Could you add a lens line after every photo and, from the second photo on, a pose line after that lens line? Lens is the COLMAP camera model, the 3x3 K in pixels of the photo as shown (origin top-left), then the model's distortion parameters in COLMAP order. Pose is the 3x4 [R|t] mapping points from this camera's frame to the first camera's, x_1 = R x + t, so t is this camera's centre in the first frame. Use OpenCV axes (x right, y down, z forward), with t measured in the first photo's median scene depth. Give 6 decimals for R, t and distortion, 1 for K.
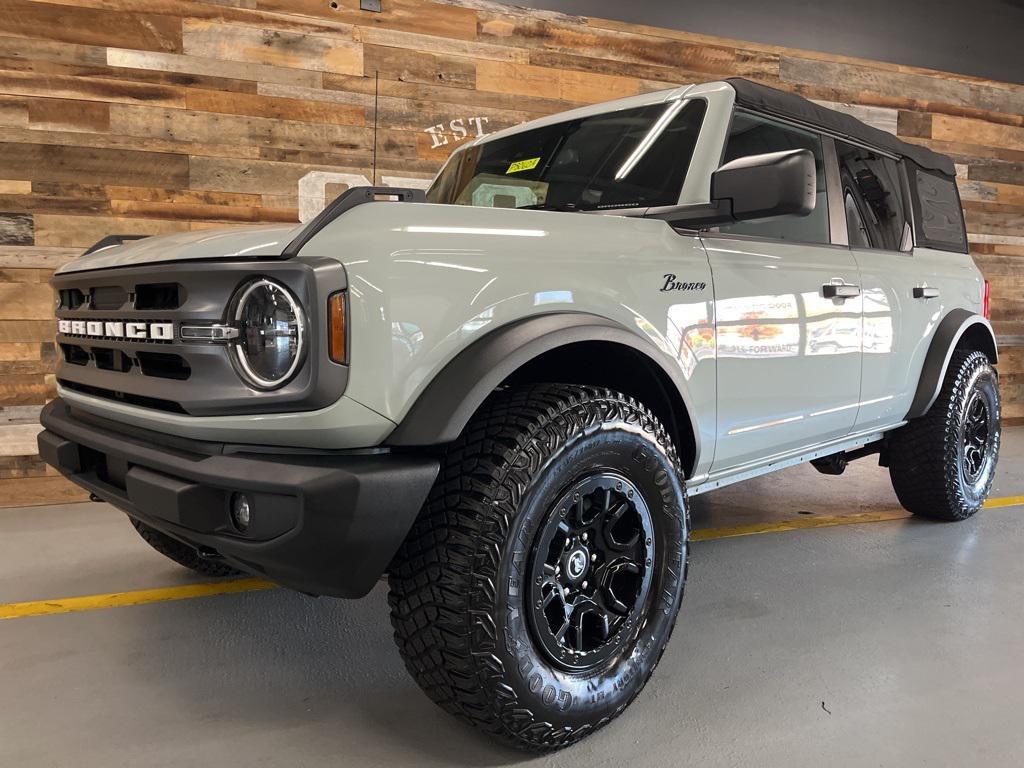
lens RADIAL K [[779.5, 0, 504.3], [0, 779.5, 384.8], [0, 0, 1]] dist [0.077891, -0.111995]
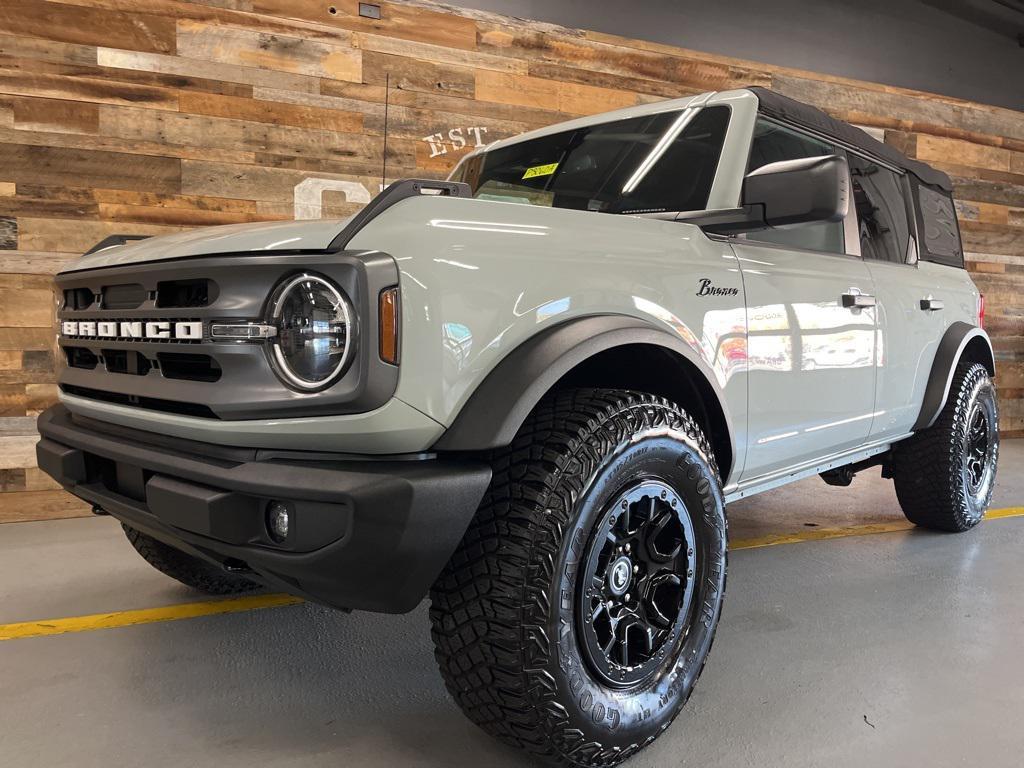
lens RADIAL K [[779.5, 0, 518.8], [0, 779.5, 385.8], [0, 0, 1]] dist [0.073161, -0.103947]
pose [[0.998745, 0.003135, 0.049977, -0.031450], [-0.002152, 0.999803, -0.019712, 0.005683], [-0.050029, 0.019580, 0.998556, 0.015498]]
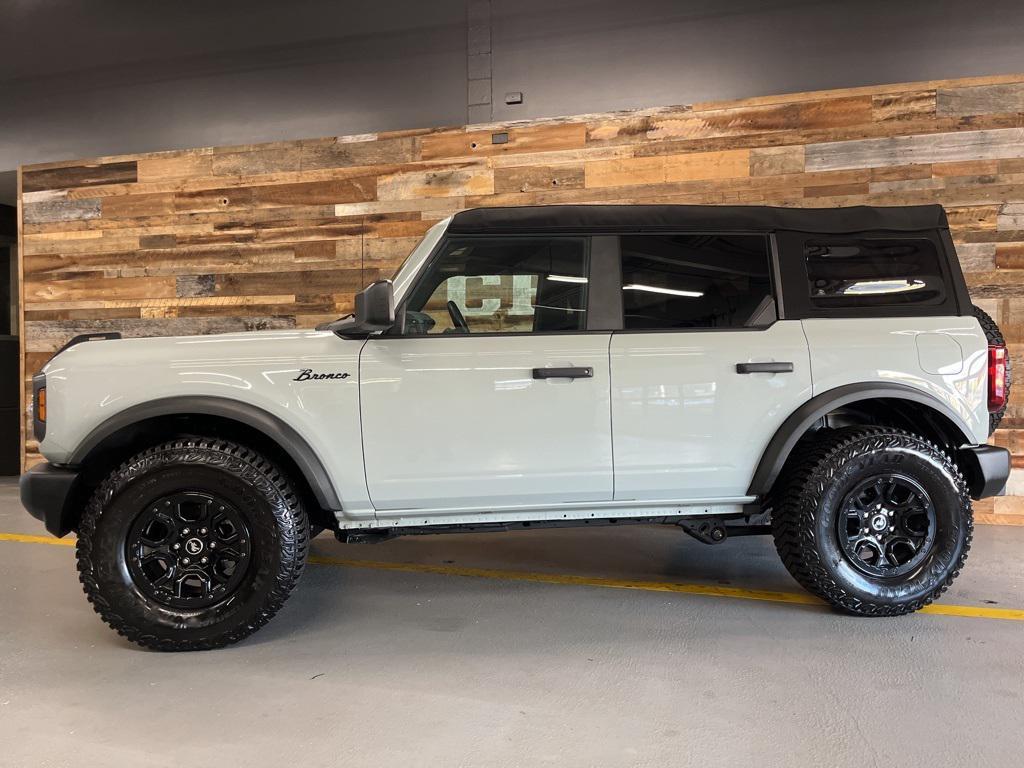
lens RADIAL K [[777.4, 0, 512.9], [0, 777.4, 384.4], [0, 0, 1]] dist [0.040682, -0.066711]
pose [[0.792931, 0.011442, -0.609203, 0.640639], [-0.045261, 0.998167, -0.040164, -0.031197], [0.607627, 0.059421, 0.791996, 0.027582]]
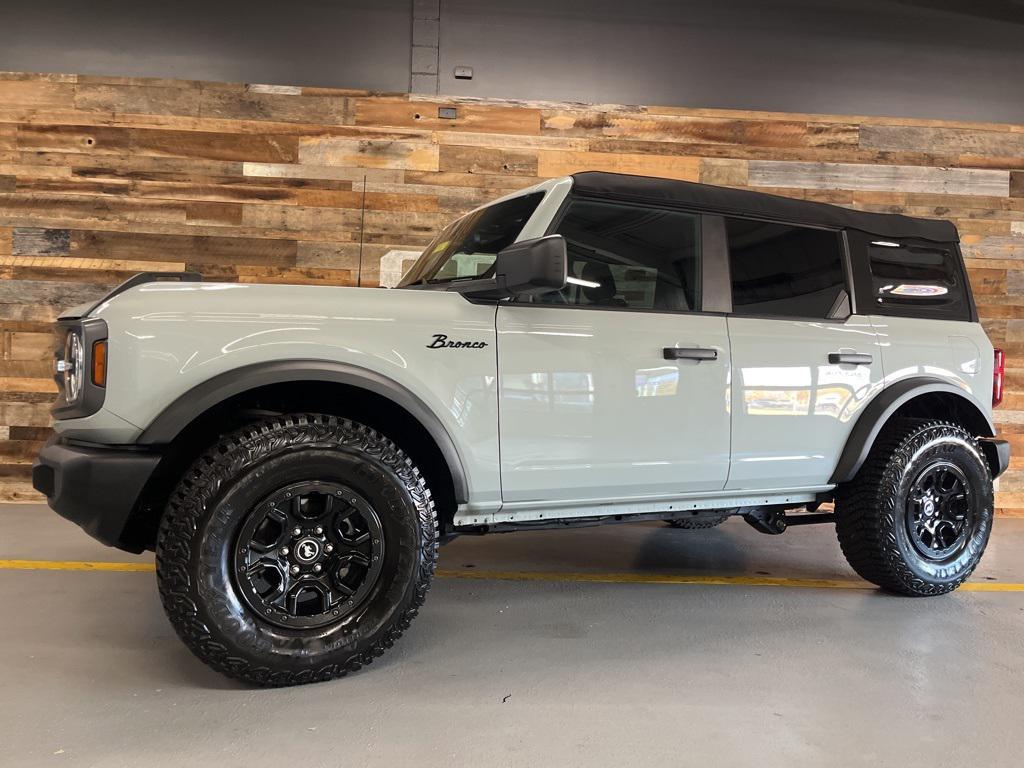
lens RADIAL K [[782.0, 0, 513.7], [0, 782.0, 382.1], [0, 0, 1]] dist [0.050964, -0.077655]
pose [[0.948484, 0.031870, -0.315218, 0.323000], [-0.058373, 0.995474, -0.074994, 0.010055], [0.311401, 0.089531, 0.946051, -0.065900]]
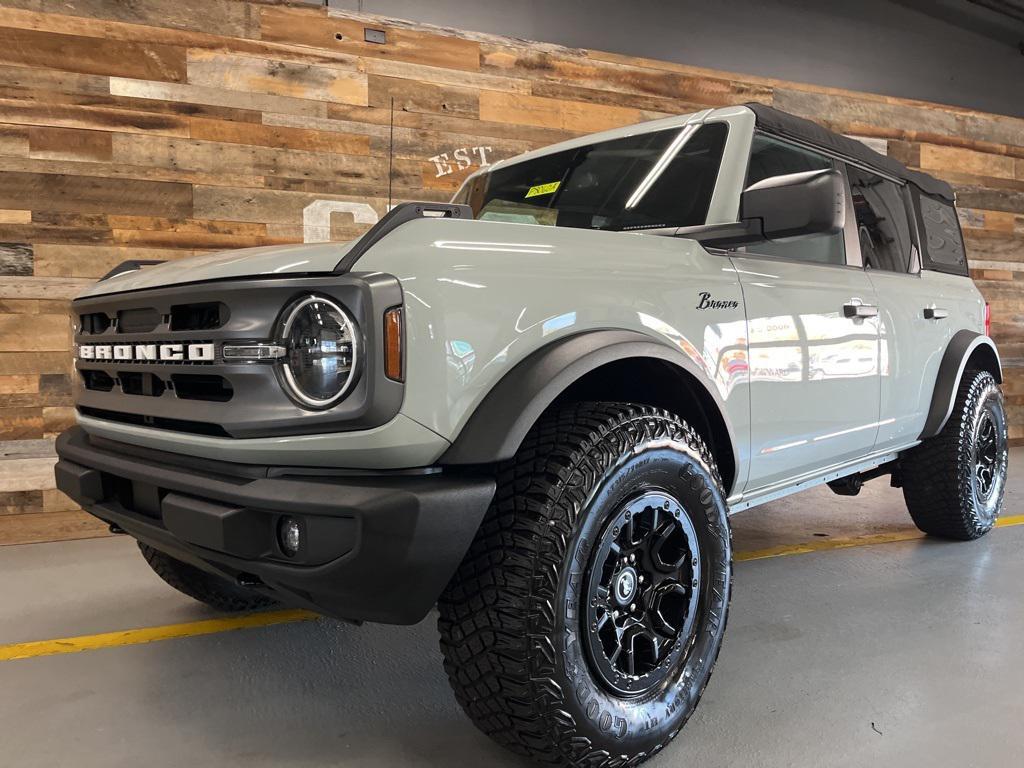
lens RADIAL K [[780.3, 0, 517.7], [0, 780.3, 386.4], [0, 0, 1]] dist [0.070176, -0.101400]
pose [[0.999319, -0.012719, 0.034644, -0.028251], [0.014059, 0.999151, -0.038717, 0.006217], [-0.034122, 0.039178, 0.998649, 0.006651]]
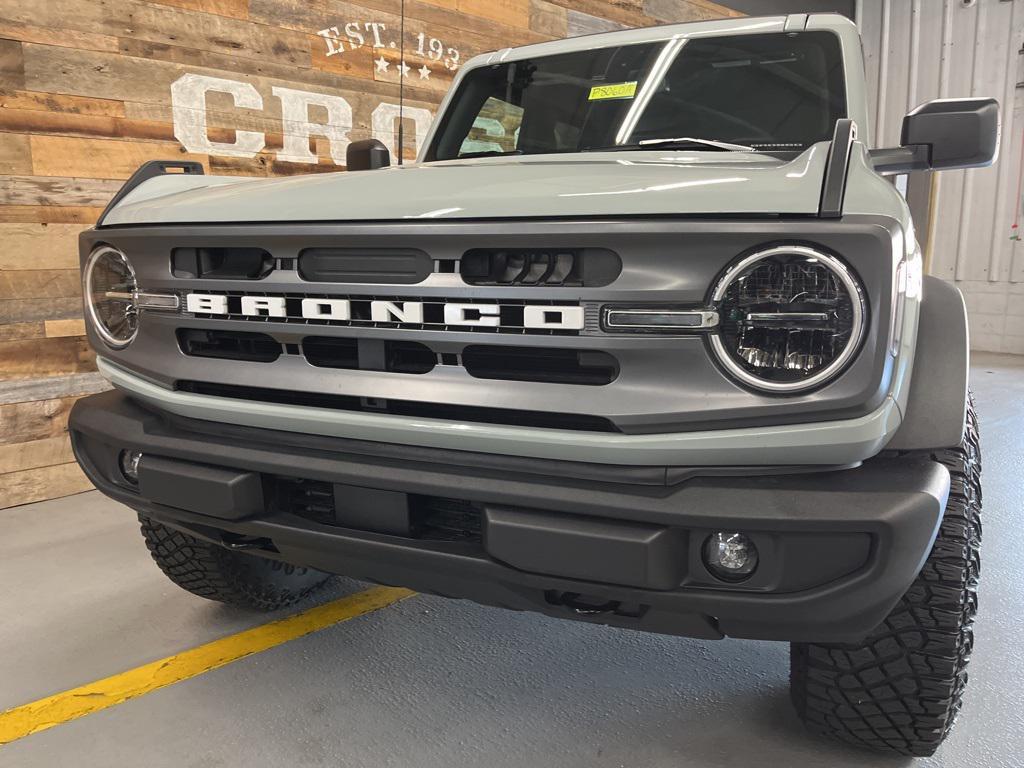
lens RADIAL K [[780.0, 0, 513.5], [0, 780.0, 383.4], [0, 0, 1]] dist [0.079089, -0.103531]
pose [[0.925693, -0.073008, 0.371163, -0.261456], [0.040328, 0.994653, 0.095069, -0.027474], [-0.376119, -0.073036, 0.923688, 0.129400]]
